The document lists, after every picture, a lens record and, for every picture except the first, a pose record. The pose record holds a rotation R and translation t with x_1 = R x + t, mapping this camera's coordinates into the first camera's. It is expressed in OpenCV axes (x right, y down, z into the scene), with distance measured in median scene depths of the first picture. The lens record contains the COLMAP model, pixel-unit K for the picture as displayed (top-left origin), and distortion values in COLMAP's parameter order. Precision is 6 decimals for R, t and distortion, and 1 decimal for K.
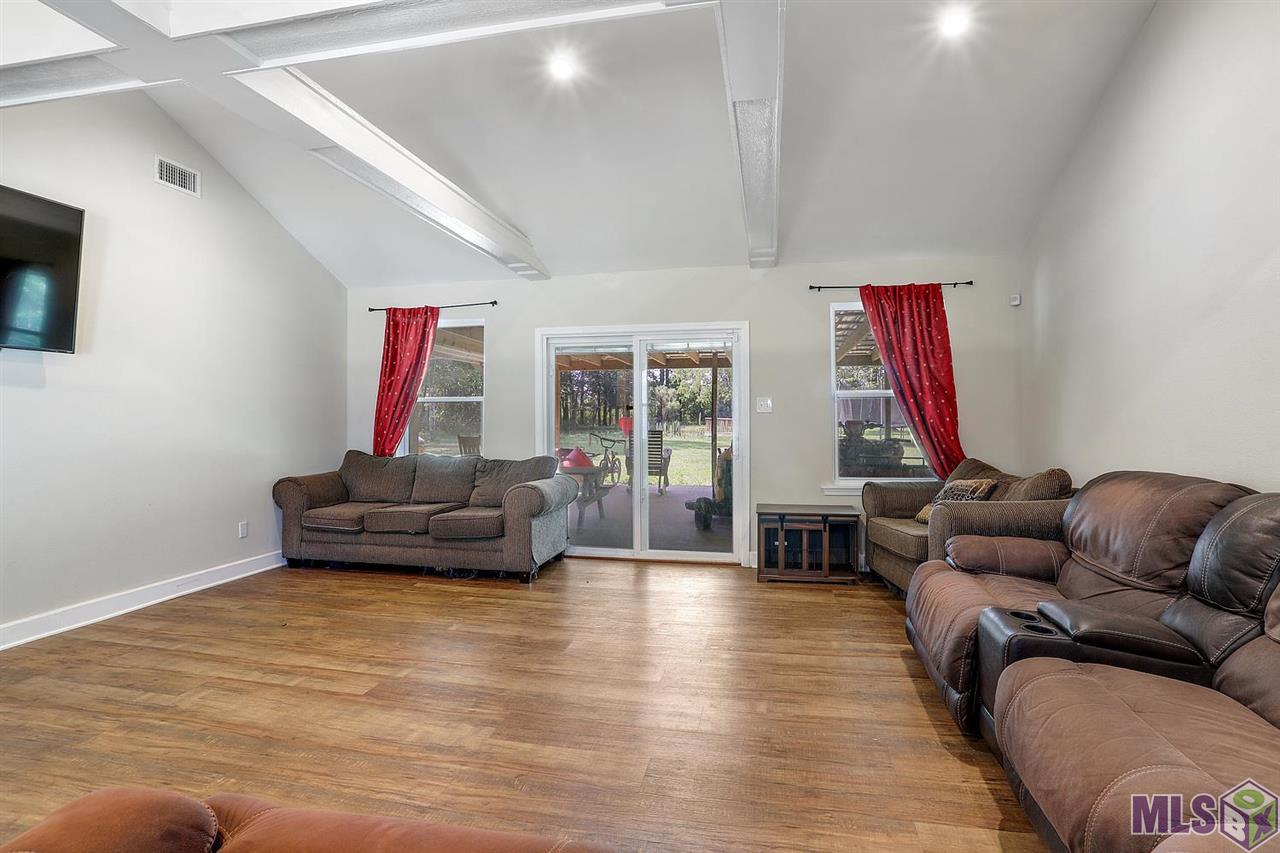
lens RADIAL K [[630.4, 0, 640.0], [0, 630.4, 426.5], [0, 0, 1]] dist [0.001415, 0.000731]
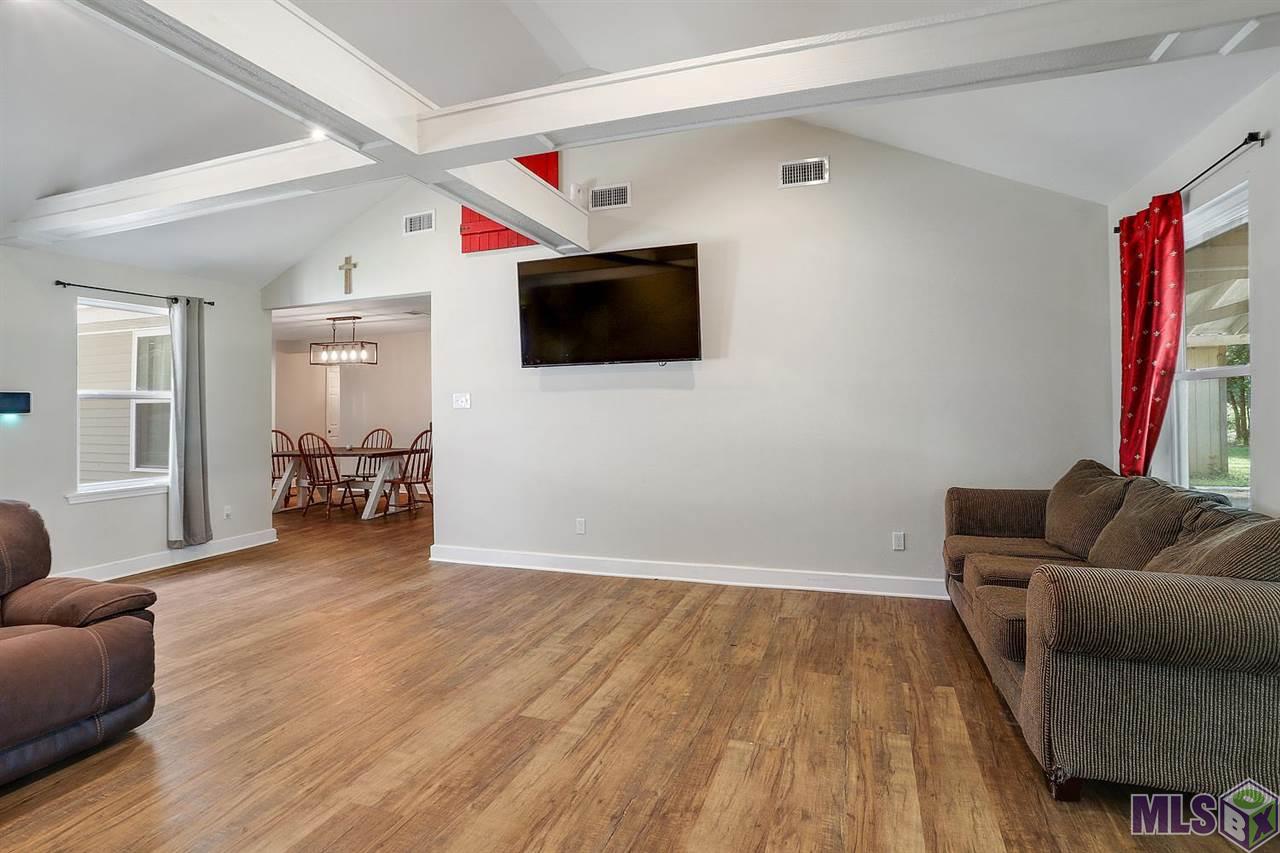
lens RADIAL K [[647.1, 0, 635.9], [0, 647.1, 407.5], [0, 0, 1]] dist [-0.050631, 0.000771]
pose [[-0.130802, -0.004631, -0.991398, 0.391743], [-0.004876, 0.999980, -0.004028, -0.018562], [0.991396, 0.004308, -0.130822, 1.084217]]
